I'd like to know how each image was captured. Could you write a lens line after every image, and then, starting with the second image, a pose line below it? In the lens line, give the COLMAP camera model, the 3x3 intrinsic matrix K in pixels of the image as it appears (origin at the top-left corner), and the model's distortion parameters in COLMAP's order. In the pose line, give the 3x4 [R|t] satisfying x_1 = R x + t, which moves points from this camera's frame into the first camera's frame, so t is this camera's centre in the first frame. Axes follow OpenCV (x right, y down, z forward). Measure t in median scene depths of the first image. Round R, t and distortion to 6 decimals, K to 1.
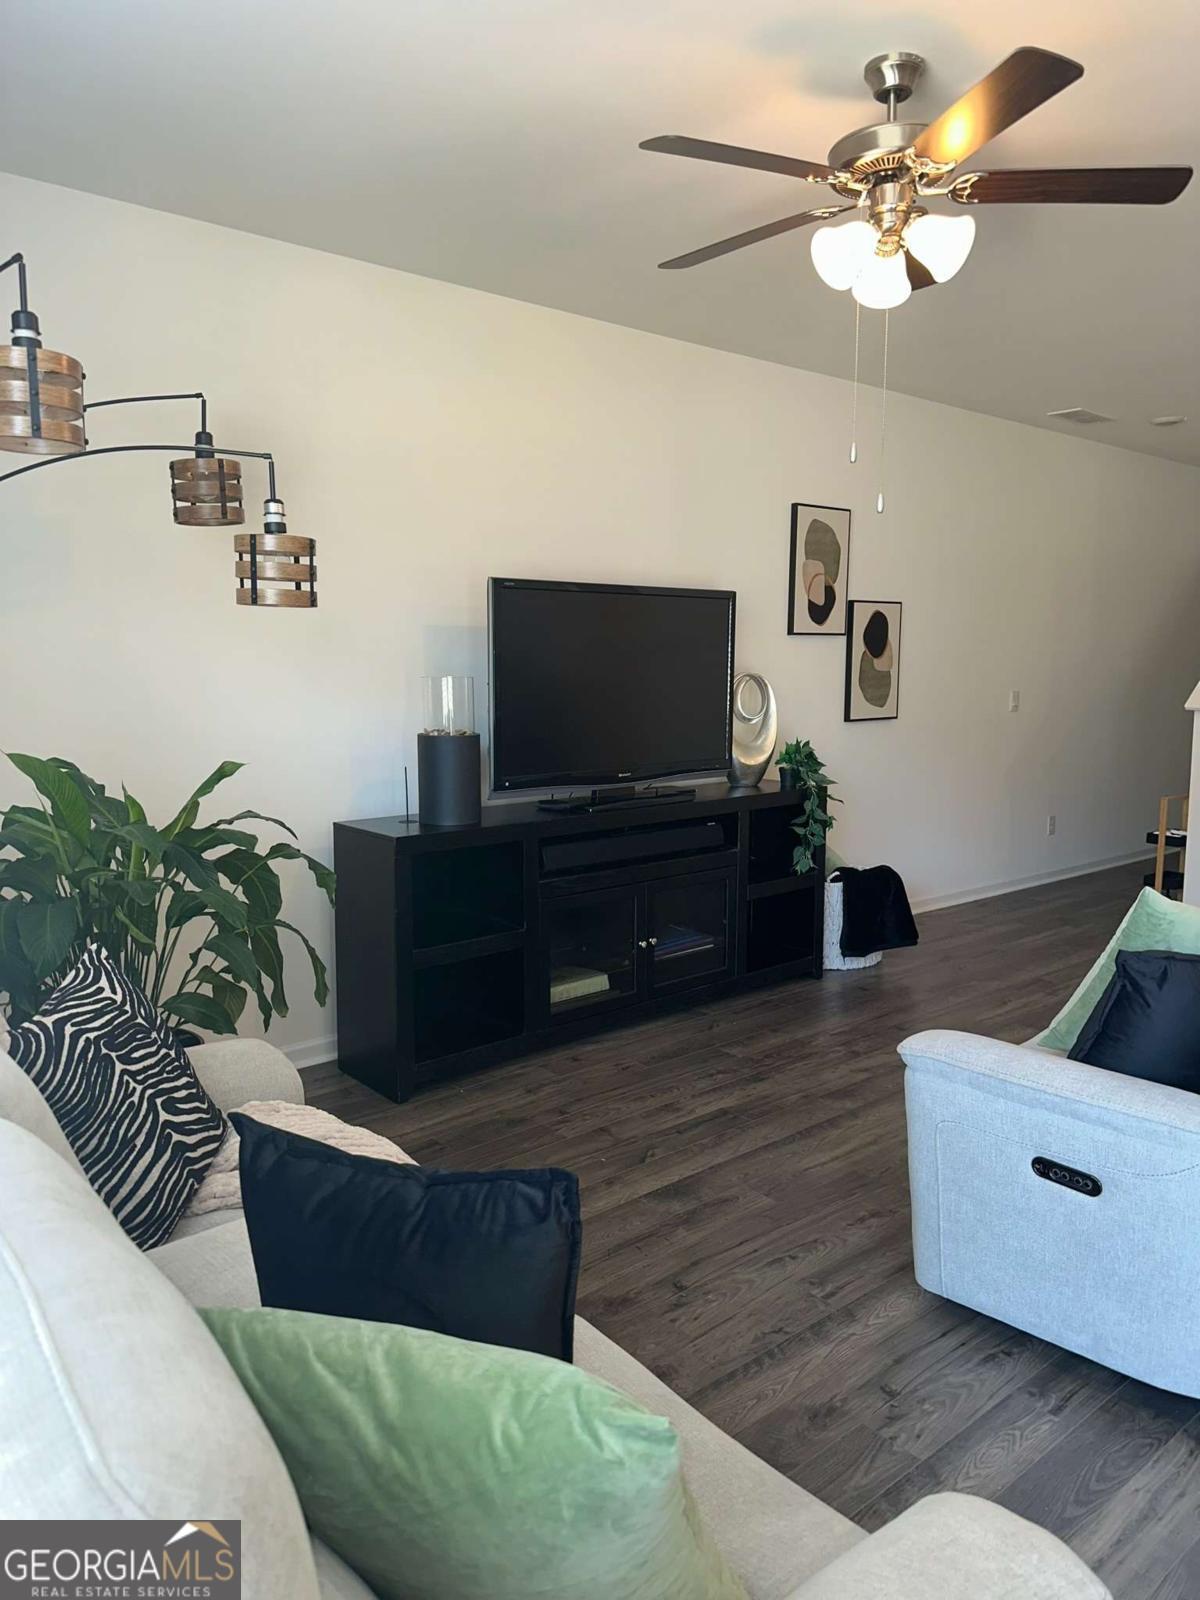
lens RADIAL K [[1134.7, 0, 598.4], [0, 1134.7, 786.1], [0, 0, 1]] dist [0.062179, -0.000099]
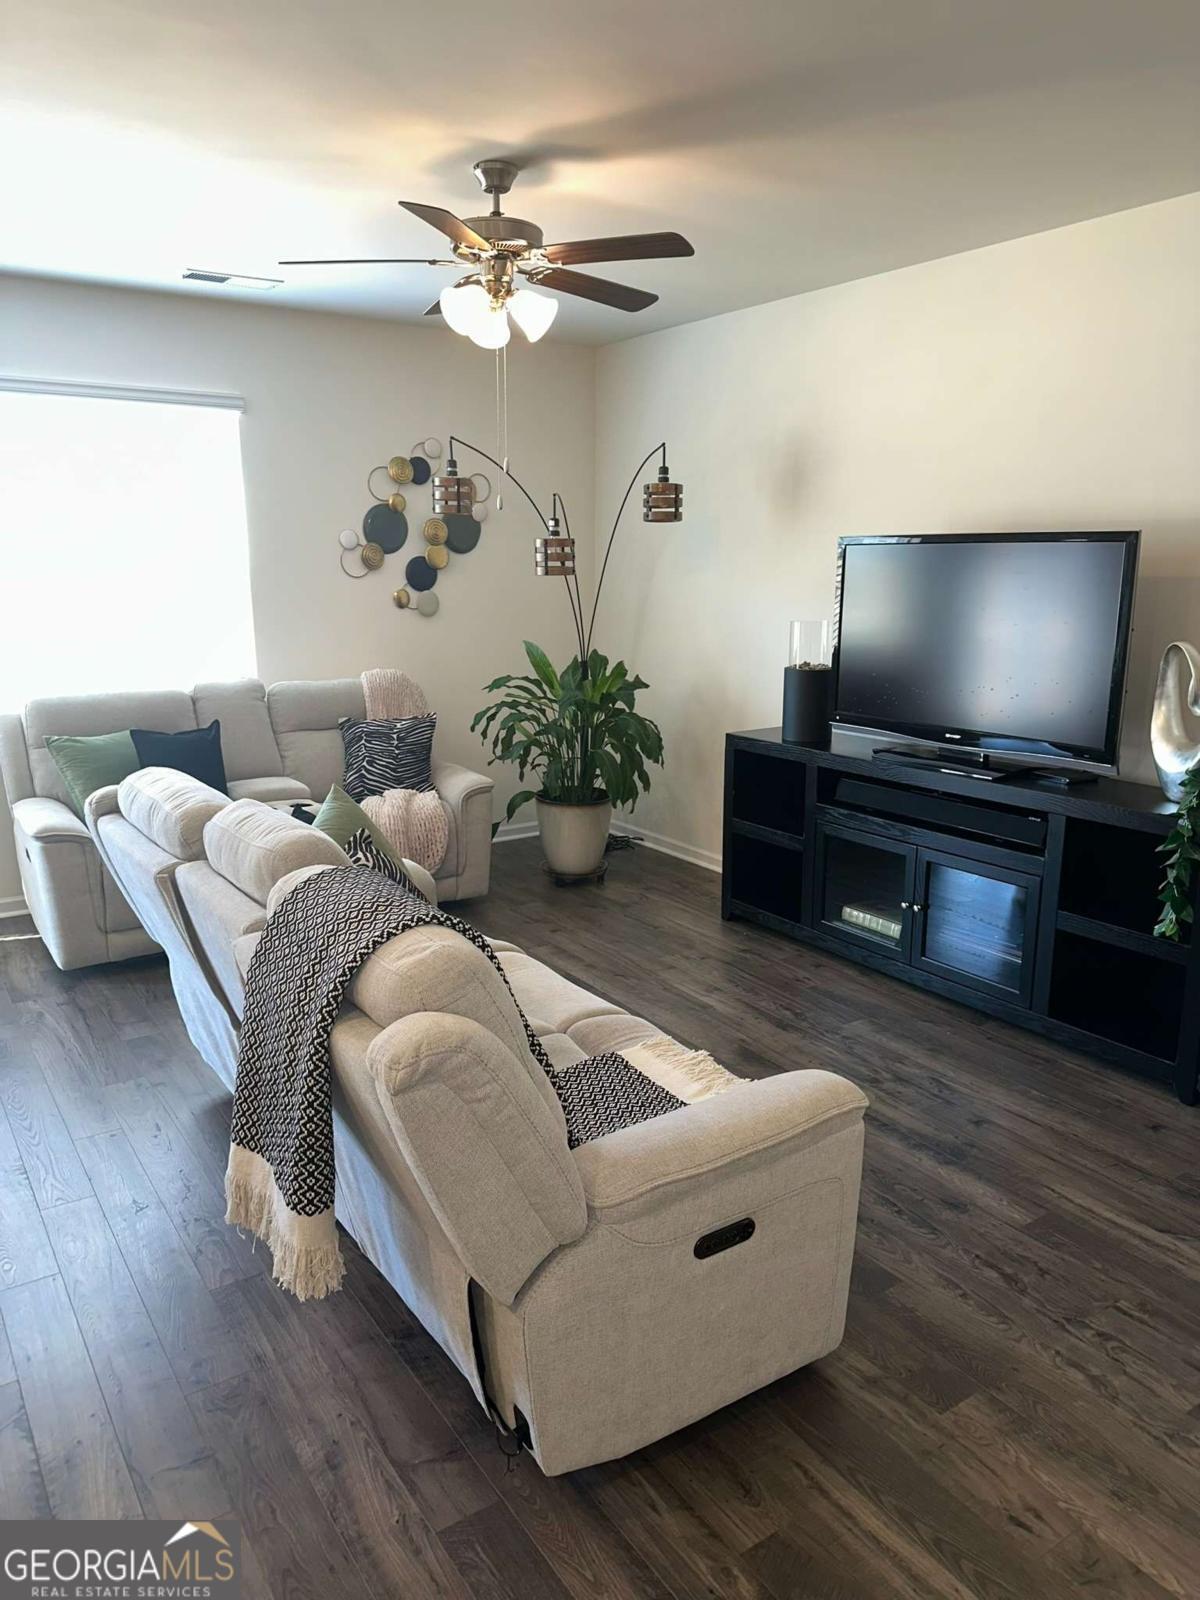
lens RADIAL K [[1134.7, 0, 600.7], [0, 1134.7, 811.1], [0, 0, 1]] dist [0.062179, -0.000099]
pose [[-0.088827, 0.226721, -0.969901, 1.191237], [-0.126533, 0.963292, 0.236764, -0.172748], [0.987977, 0.143755, -0.056879, 0.905392]]
